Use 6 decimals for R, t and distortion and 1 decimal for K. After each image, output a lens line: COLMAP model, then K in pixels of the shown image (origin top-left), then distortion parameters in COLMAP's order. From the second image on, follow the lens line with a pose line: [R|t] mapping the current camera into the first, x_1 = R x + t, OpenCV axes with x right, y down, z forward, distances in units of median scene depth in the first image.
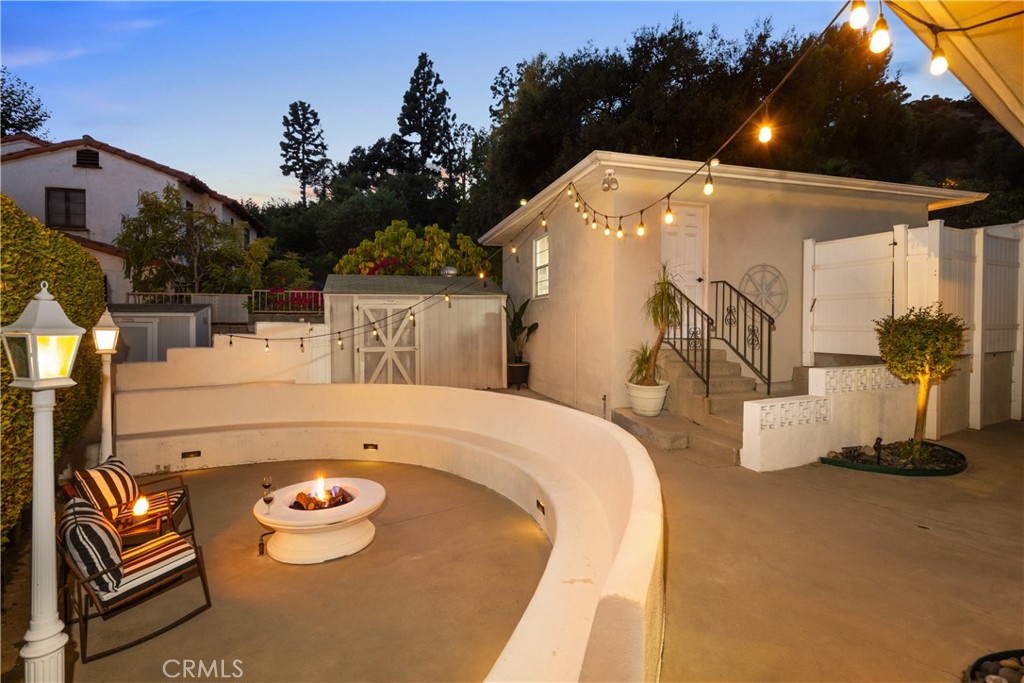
lens RADIAL K [[489.5, 0, 512.0], [0, 489.5, 341.5], [0, 0, 1]] dist [-0.002083, -0.000409]
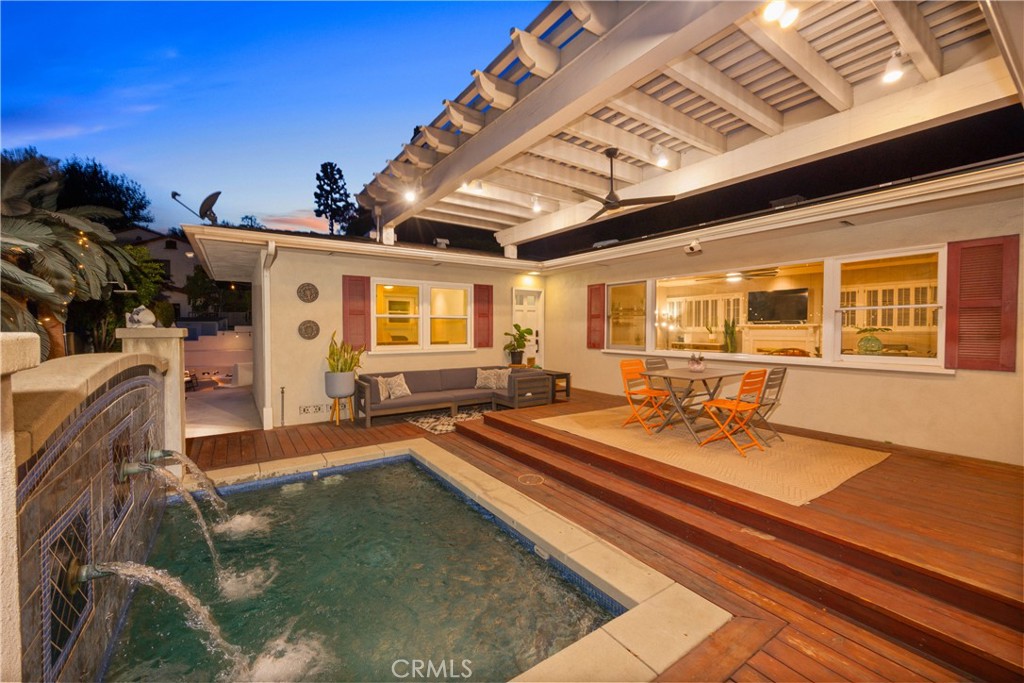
lens RADIAL K [[404.2, 0, 512.0], [0, 404.2, 341.5], [0, 0, 1]] dist [-0.000297, -0.000036]
pose [[0.999709, 0.001091, -0.024098, 0.104820], [-0.001005, 0.999993, 0.003601, 0.003475], [0.024102, -0.003576, 0.999703, -0.115159]]
